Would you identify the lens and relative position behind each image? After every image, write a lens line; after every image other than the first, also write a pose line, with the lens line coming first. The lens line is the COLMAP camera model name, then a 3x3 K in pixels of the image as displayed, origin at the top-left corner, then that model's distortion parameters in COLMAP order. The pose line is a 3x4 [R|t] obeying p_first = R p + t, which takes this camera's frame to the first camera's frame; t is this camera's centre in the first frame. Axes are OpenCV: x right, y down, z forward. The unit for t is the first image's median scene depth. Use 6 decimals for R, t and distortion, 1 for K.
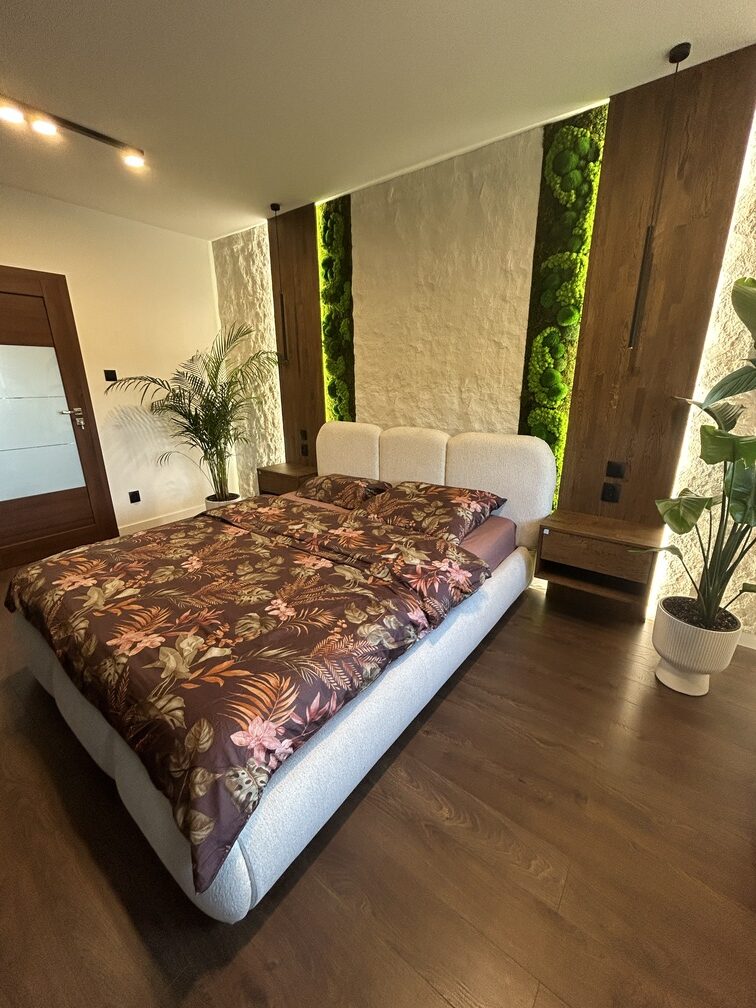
lens RADIAL K [[408.7, 0, 380.8], [0, 408.7, 504.1], [0, 0, 1]] dist [-0.002047, 0.001601]
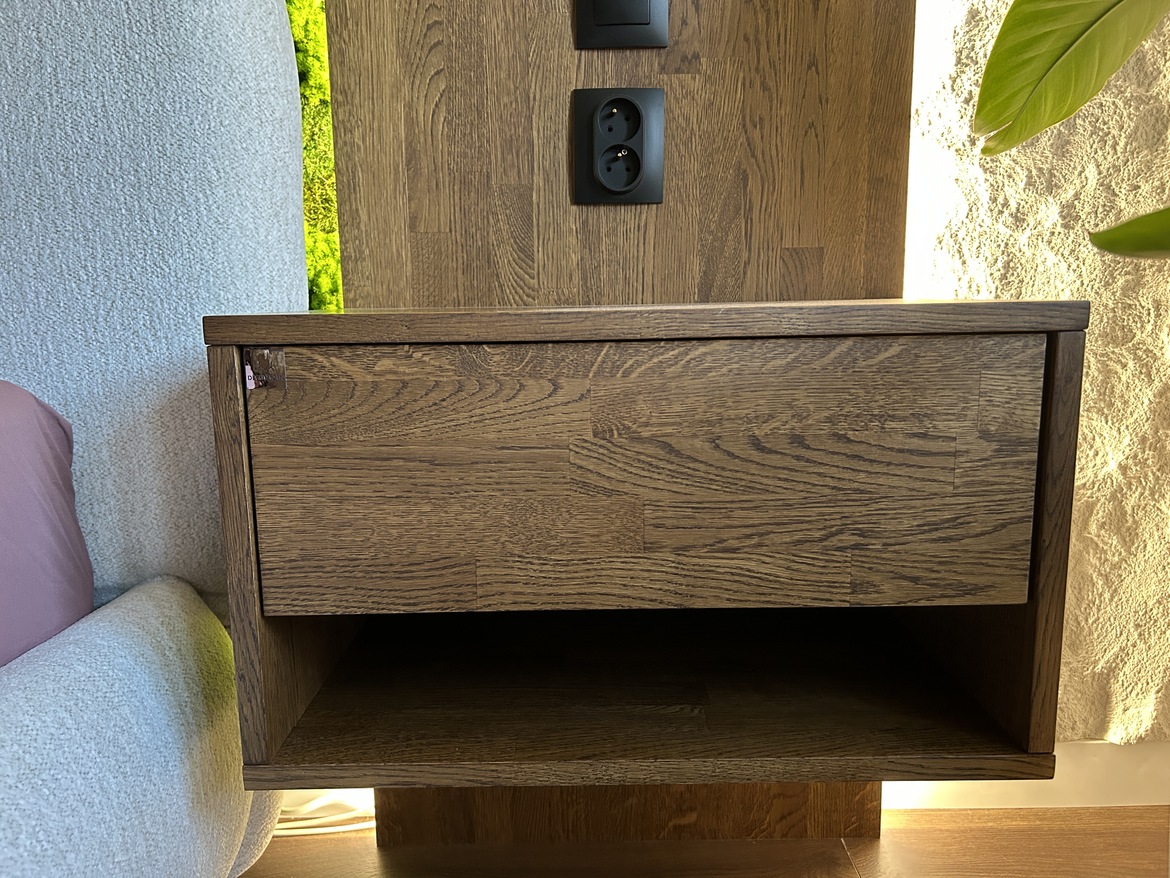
lens RADIAL K [[882.2, 0, 584.4], [0, 882.2, 445.3], [0, 0, 1]] dist [0.054757, -0.067667]
pose [[0.801121, -0.105128, 0.589197, 0.310228], [0.190775, 0.977955, -0.084901, 0.120964], [-0.567283, 0.180420, 0.803516, 0.712719]]
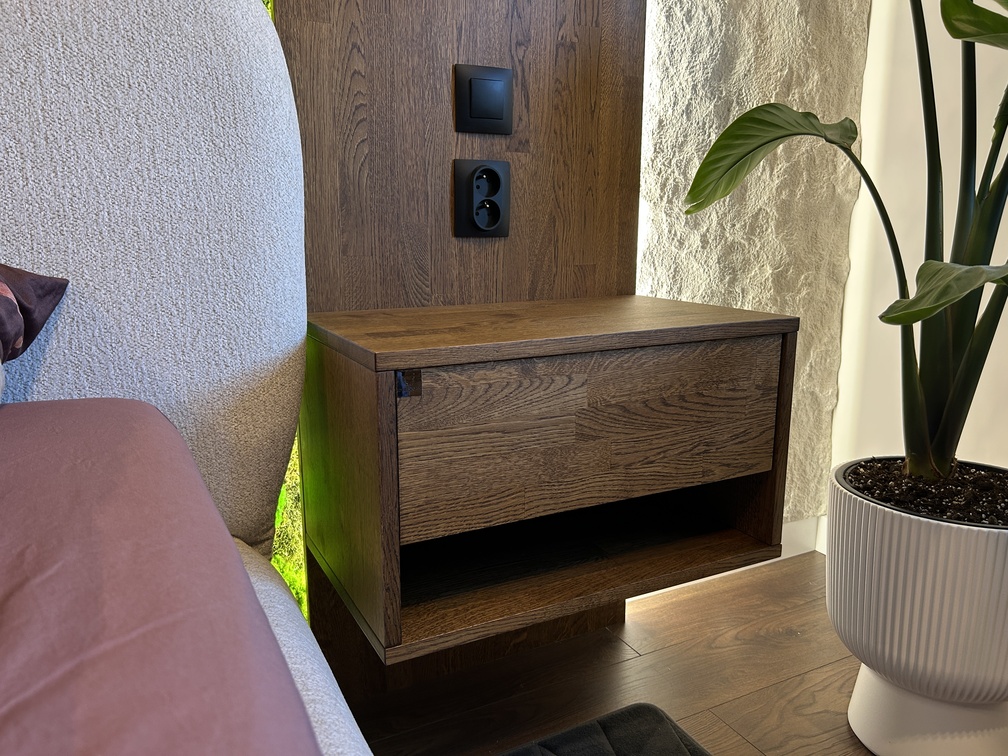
lens RADIAL K [[760.0, 0, 504.1], [0, 760.0, 376.4], [0, 0, 1]] dist [0.054757, -0.067667]
pose [[0.433665, -0.175598, 0.883799, 0.125366], [0.269015, 0.961327, 0.059001, 0.052897], [-0.859980, 0.212168, 0.464132, 0.772028]]
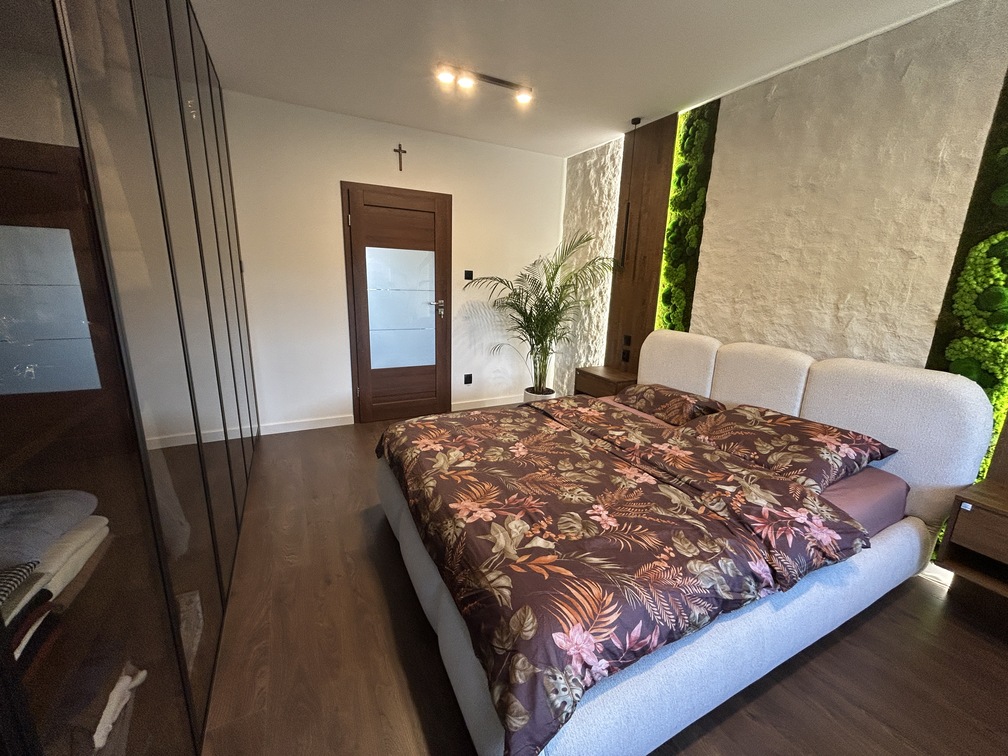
lens RADIAL K [[408.7, 0, 504.8], [0, 408.7, 375.6], [0, 0, 1]] dist [-0.002047, 0.001601]
pose [[0.901690, 0.134415, -0.410960, -0.062109], [-0.164990, 0.985497, -0.039674, 0.002444], [0.399668, 0.103578, 0.910789, -0.008030]]
